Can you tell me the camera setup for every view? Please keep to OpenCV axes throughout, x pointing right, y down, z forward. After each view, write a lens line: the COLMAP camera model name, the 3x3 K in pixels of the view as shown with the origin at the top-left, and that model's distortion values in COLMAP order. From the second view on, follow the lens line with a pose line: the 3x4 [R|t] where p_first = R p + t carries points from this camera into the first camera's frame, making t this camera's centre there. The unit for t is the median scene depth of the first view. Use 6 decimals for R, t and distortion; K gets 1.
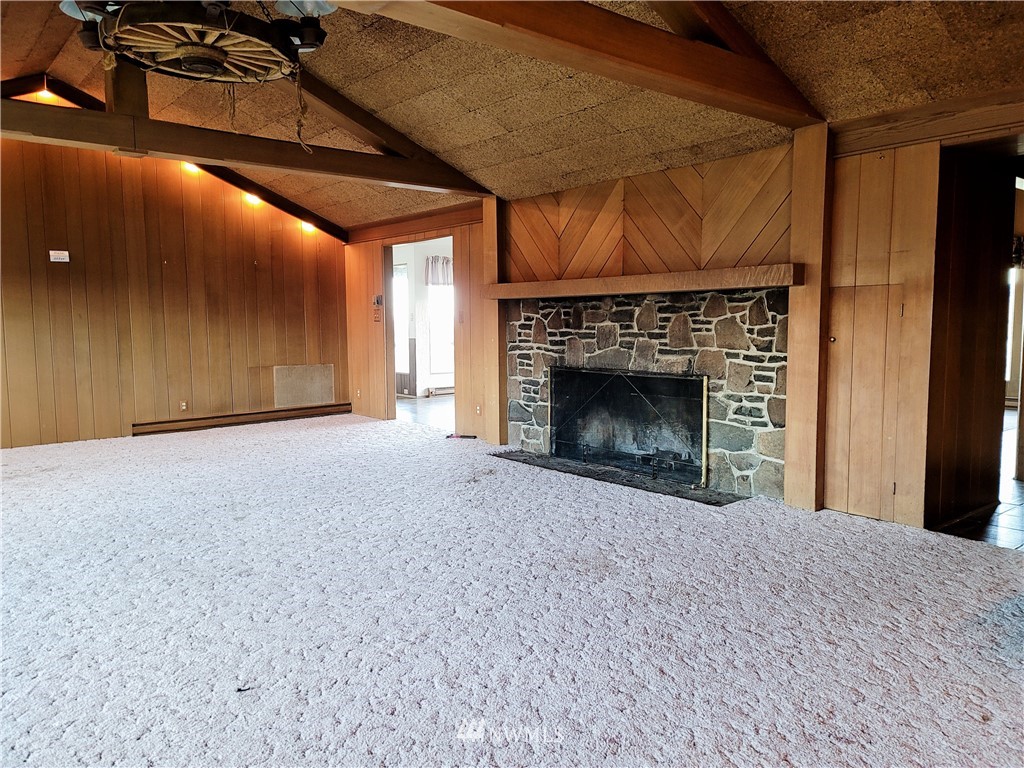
lens RADIAL K [[767.9, 0, 512.9], [0, 767.9, 385.4], [0, 0, 1]] dist [0.005279, 0.002164]
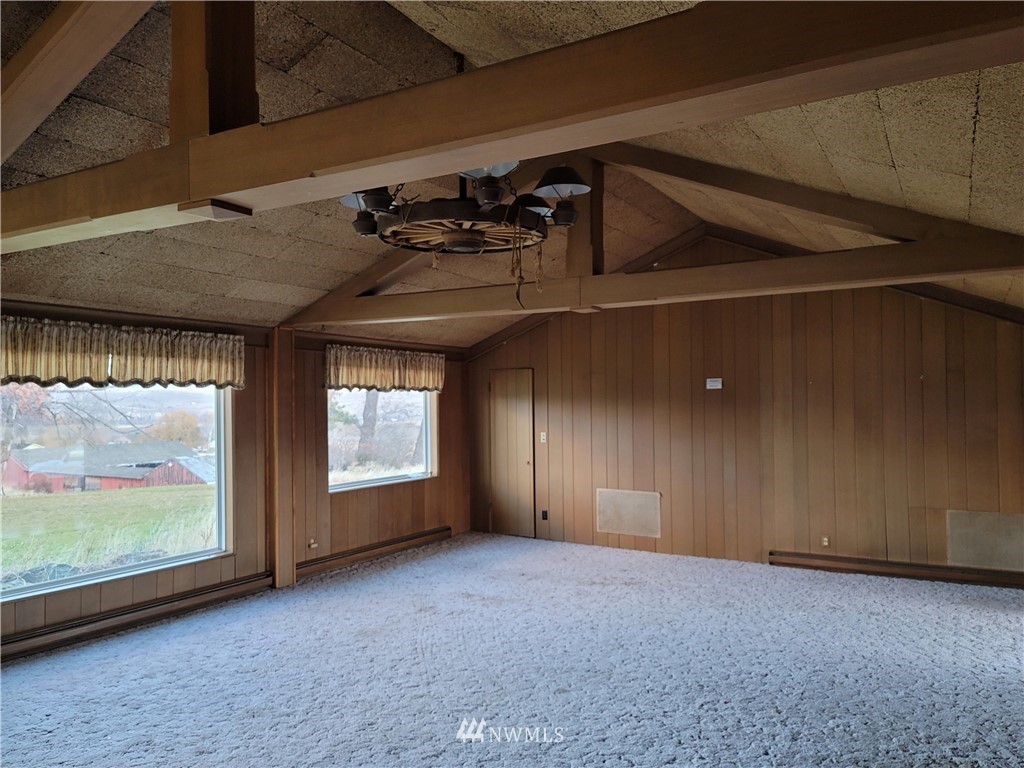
lens RADIAL K [[748.3, 0, 513.3], [0, 748.3, 387.2], [0, 0, 1]] dist [0.035584, -0.000034]
pose [[0.341874, -0.017416, -0.939584, 0.286949], [-0.079456, 0.995712, -0.047368, -0.085278], [0.936381, 0.090850, 0.339024, 0.357137]]
